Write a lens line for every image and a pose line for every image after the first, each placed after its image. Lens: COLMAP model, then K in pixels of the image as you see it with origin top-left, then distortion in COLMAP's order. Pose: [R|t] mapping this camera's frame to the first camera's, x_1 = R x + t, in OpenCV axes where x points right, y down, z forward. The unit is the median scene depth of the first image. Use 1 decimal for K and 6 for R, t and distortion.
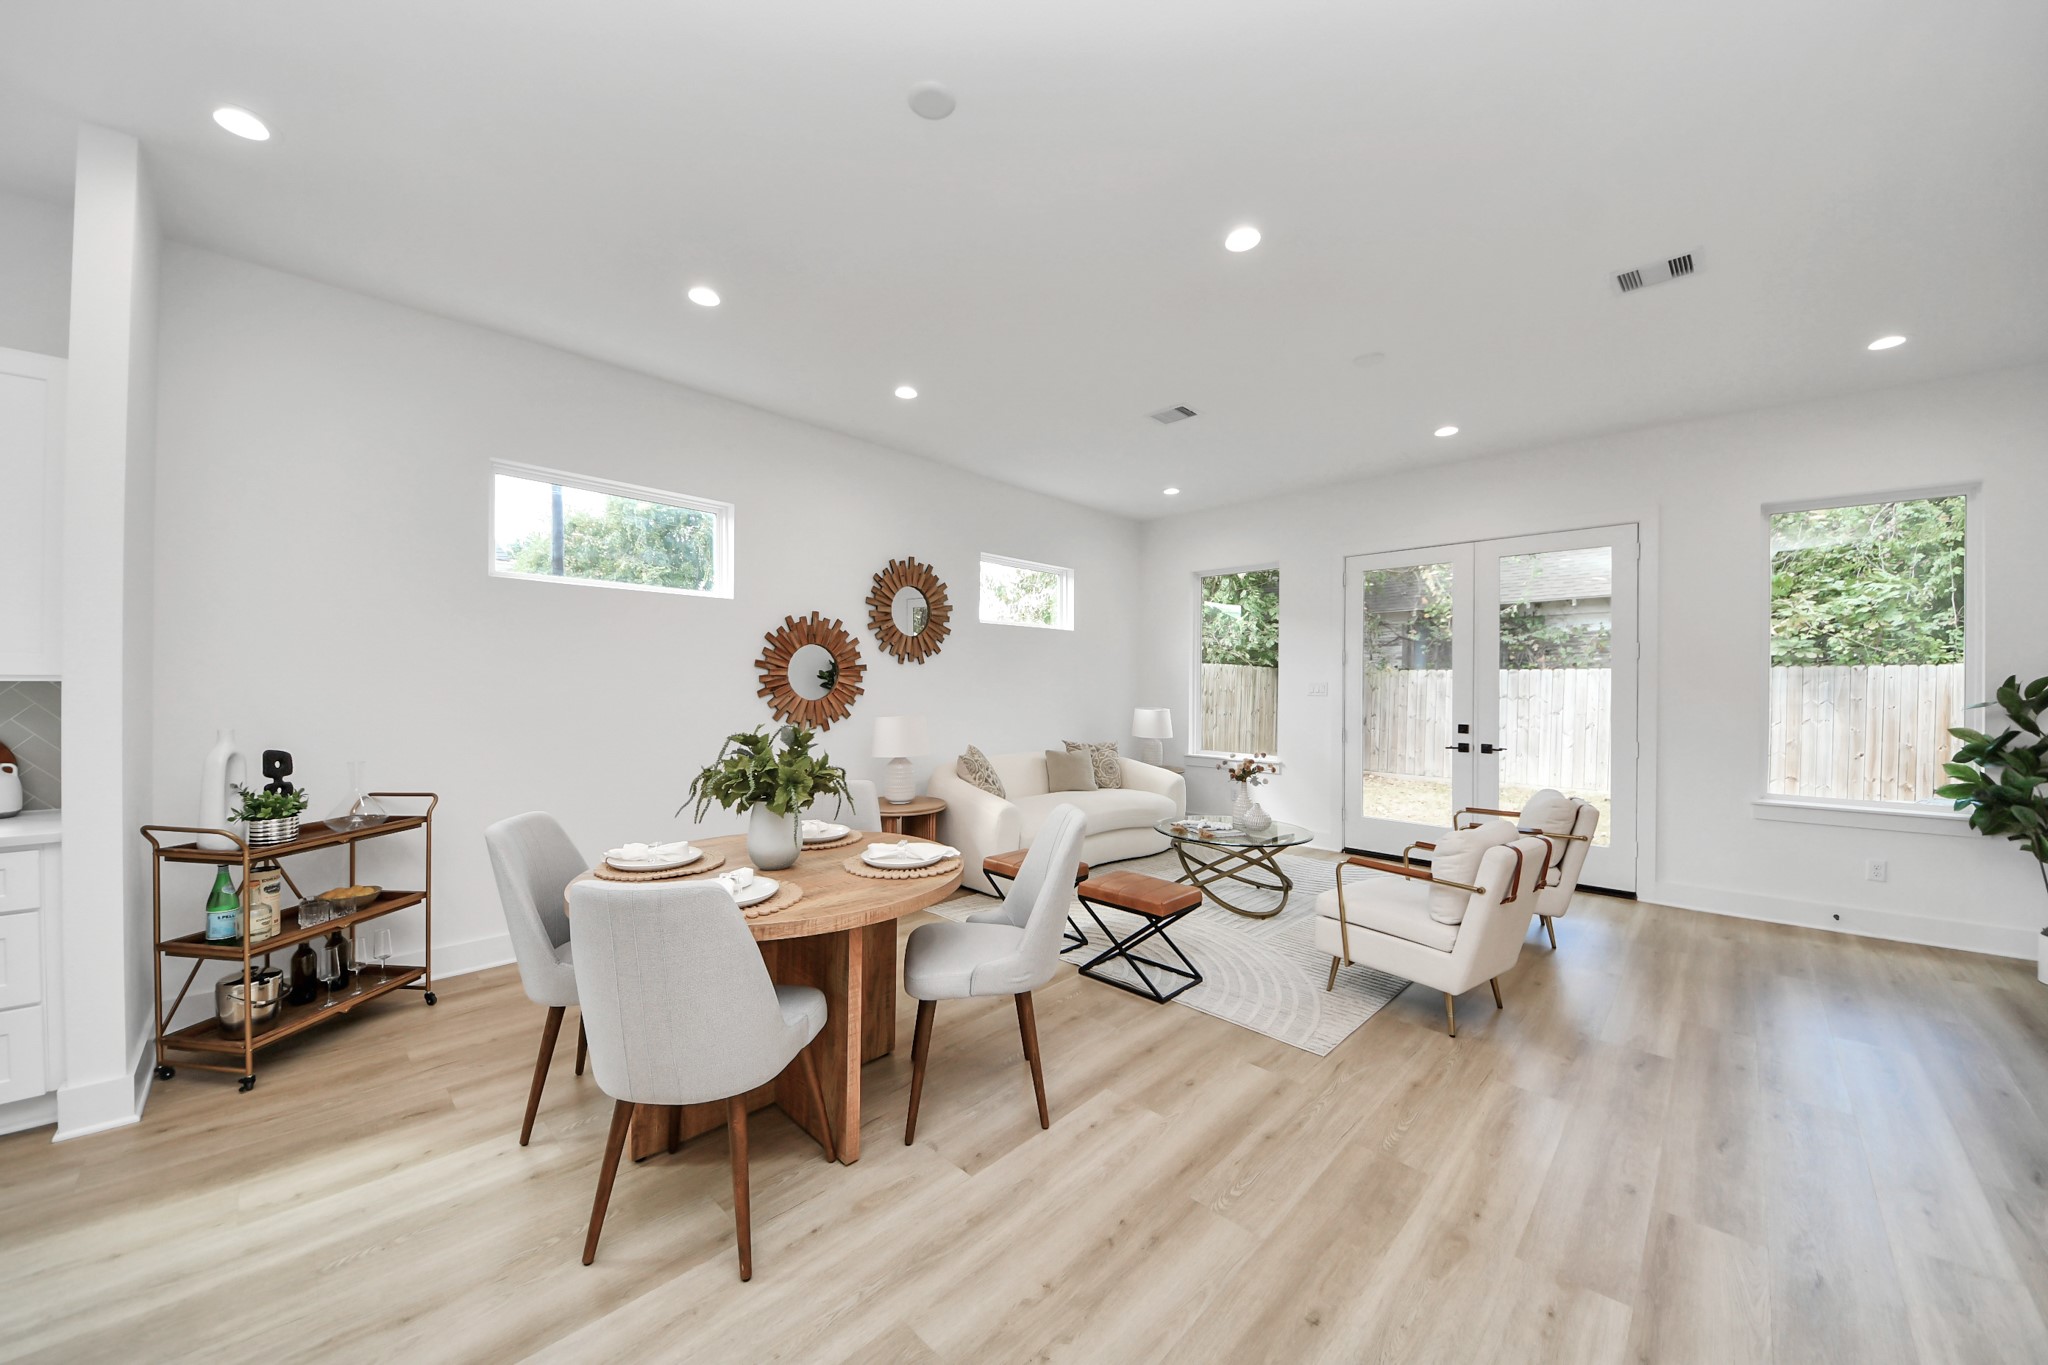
lens RADIAL K [[755.8, 0, 1023.4], [0, 755.8, 690.2], [0, 0, 1]] dist [-0.000515, -0.000077]
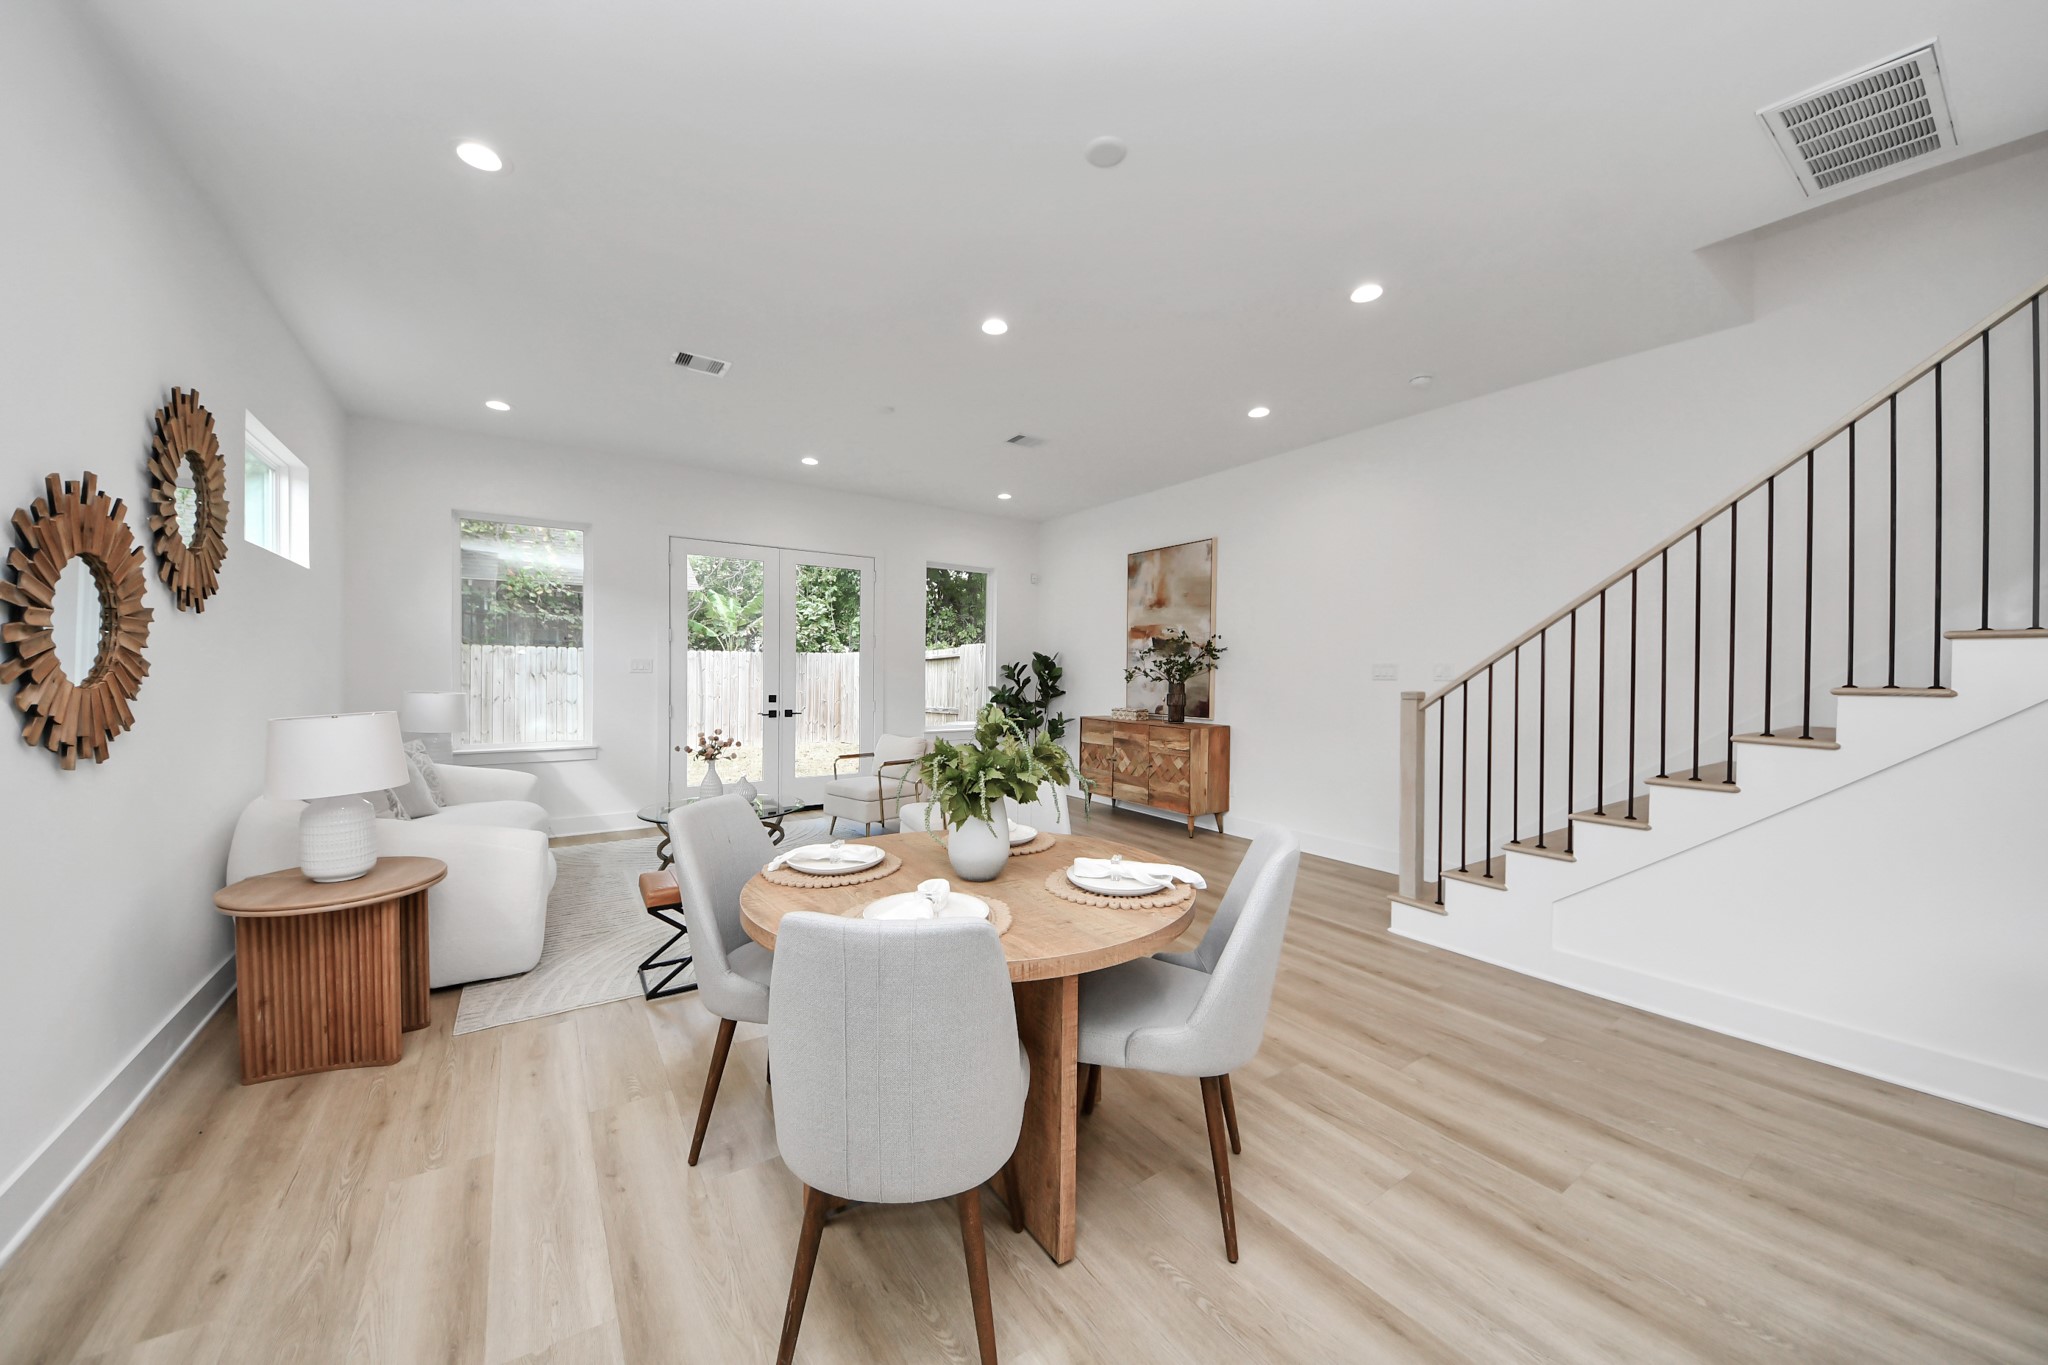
lens RADIAL K [[727.2, 0, 1018.3], [0, 727.2, 686.4], [0, 0, 1]] dist [0.037109, -0.019996]
pose [[0.196880, -0.021923, 0.980183, -0.518534], [-0.002703, 0.999734, 0.022903, 0.003040], [-0.980424, -0.007159, 0.196768, 0.382144]]
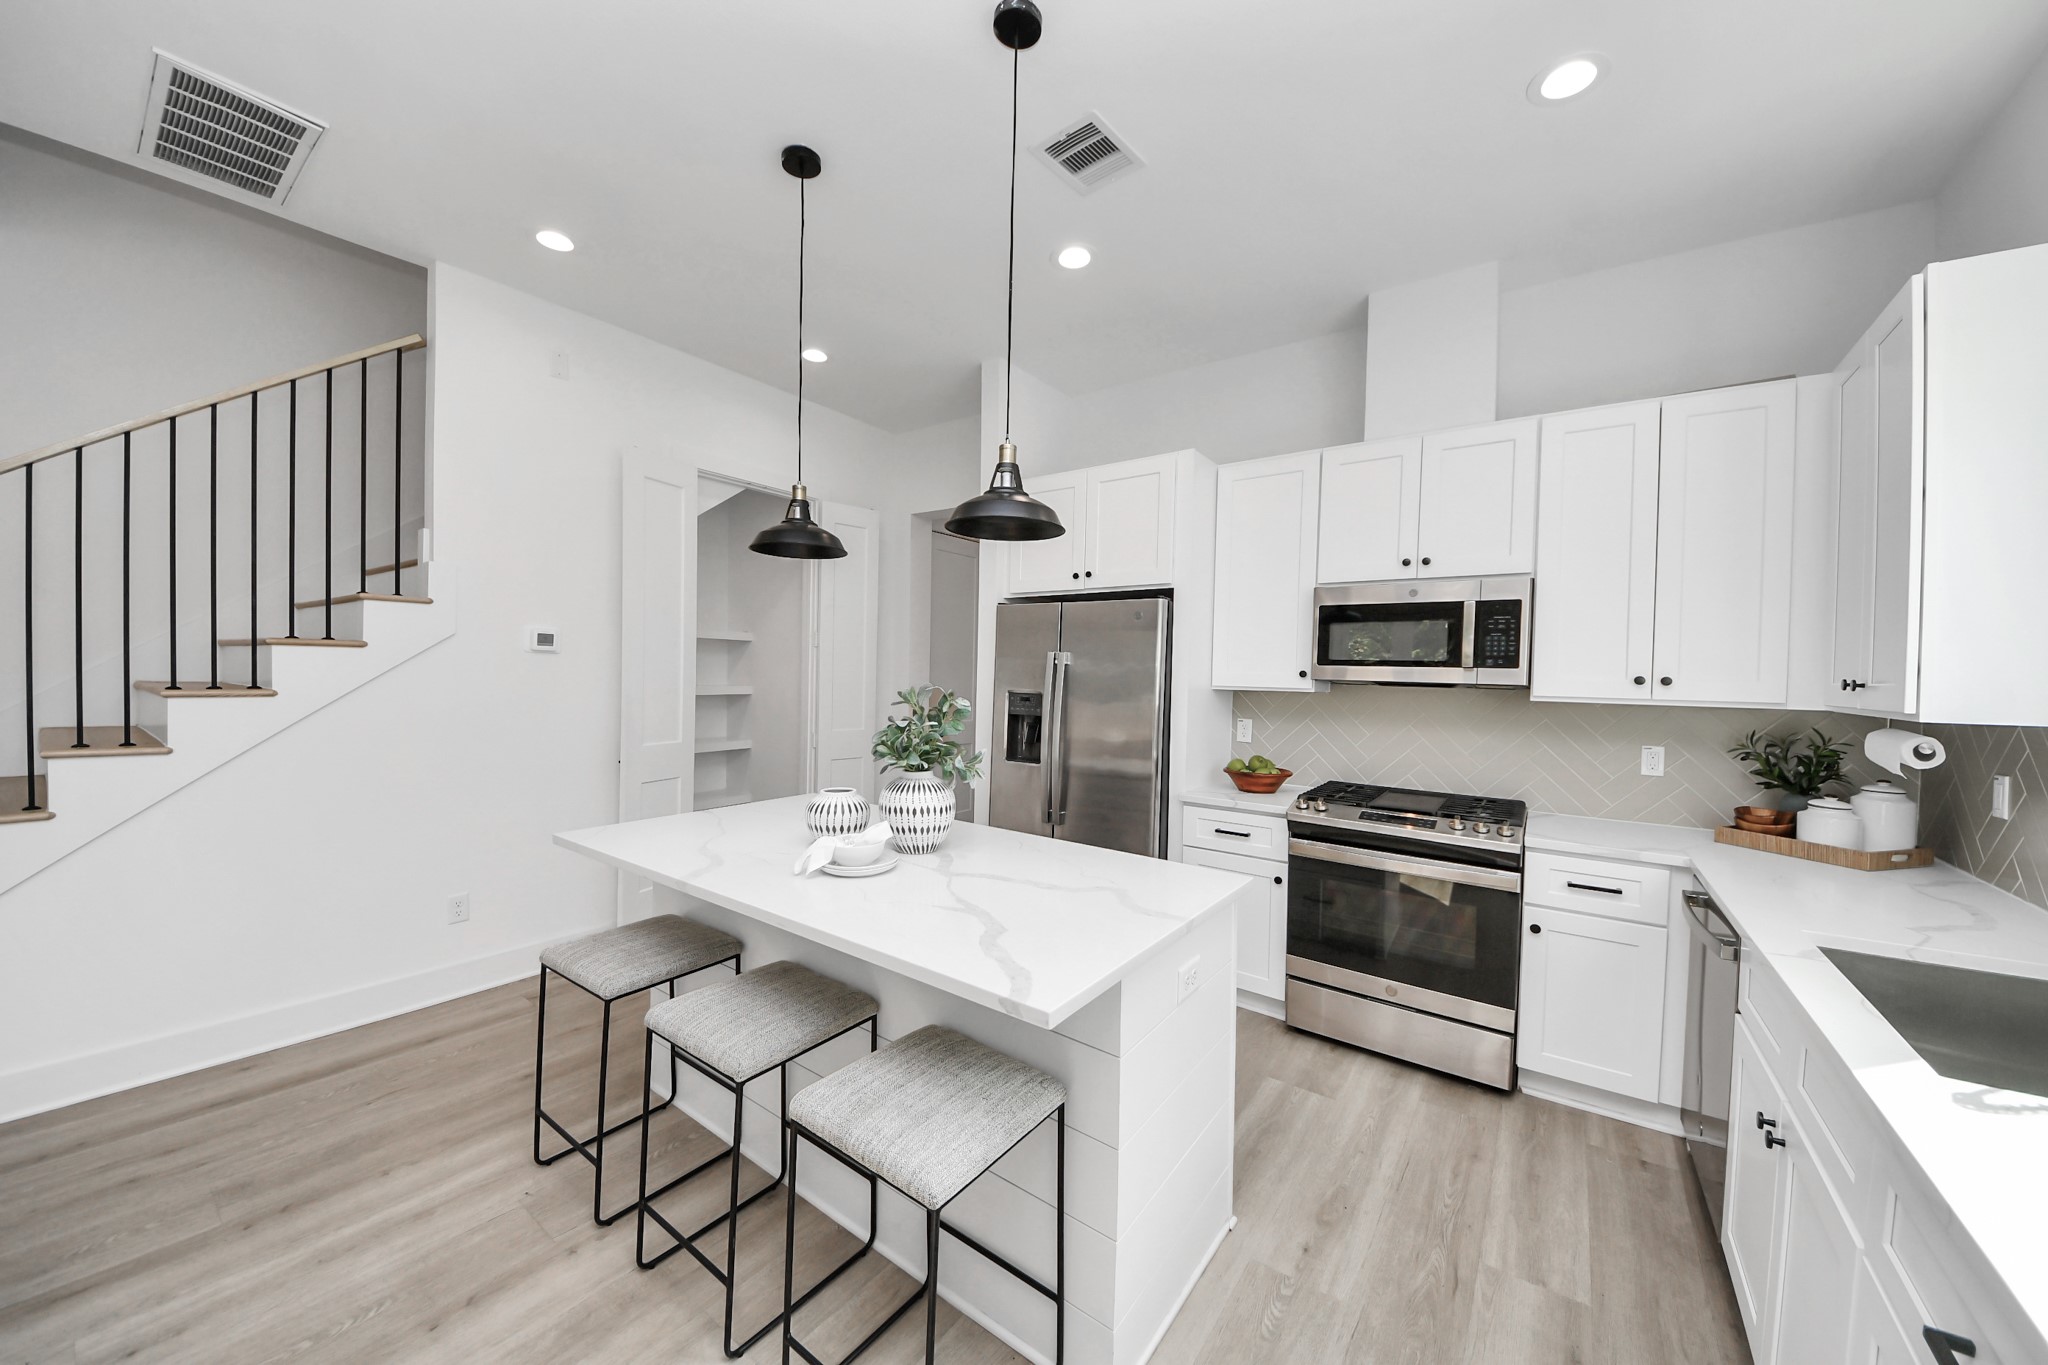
lens RADIAL K [[721.5, 0, 1024.0], [0, 721.5, 682.5], [0, 0, 1]] dist [0.013235, -0.010576]
pose [[-0.986514, -0.028396, -0.161197, -0.404504], [-0.031867, 0.999312, 0.018991, -0.016063], [0.160547, 0.023872, -0.986739, 0.482749]]
